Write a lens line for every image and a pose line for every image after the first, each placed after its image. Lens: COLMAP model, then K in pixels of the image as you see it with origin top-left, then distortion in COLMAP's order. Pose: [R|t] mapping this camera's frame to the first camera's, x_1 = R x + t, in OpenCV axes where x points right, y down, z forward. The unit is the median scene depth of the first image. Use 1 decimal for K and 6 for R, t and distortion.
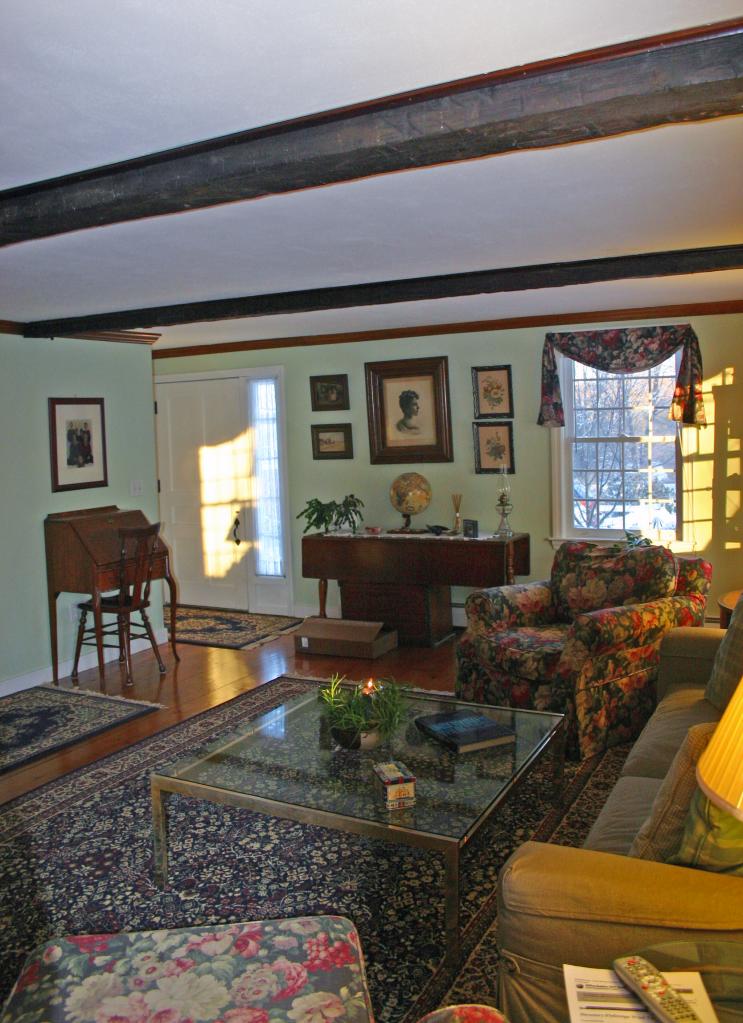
lens RADIAL K [[881.5, 0, 371.5], [0, 881.5, 511.5], [0, 0, 1]] dist [-0.000770, -0.002950]
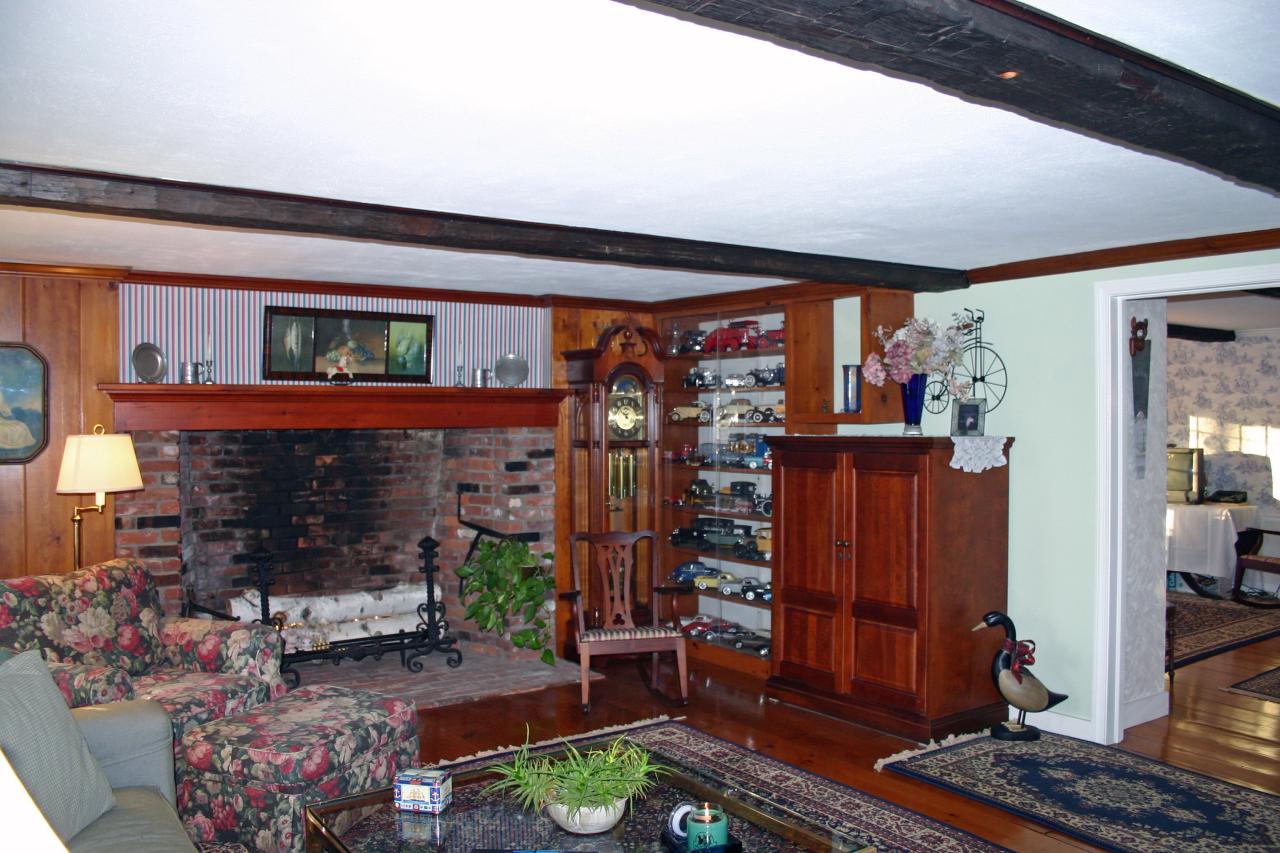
lens RADIAL K [[1031.7, 0, 640.0], [0, 1031.7, 426.5], [0, 0, 1]] dist [-0.161989, 0.148497]
pose [[-0.463379, 0.042585, -0.885136, 0.705027], [-0.077096, 0.993120, 0.088140, -0.147979], [0.882800, 0.109082, -0.456908, 1.389975]]
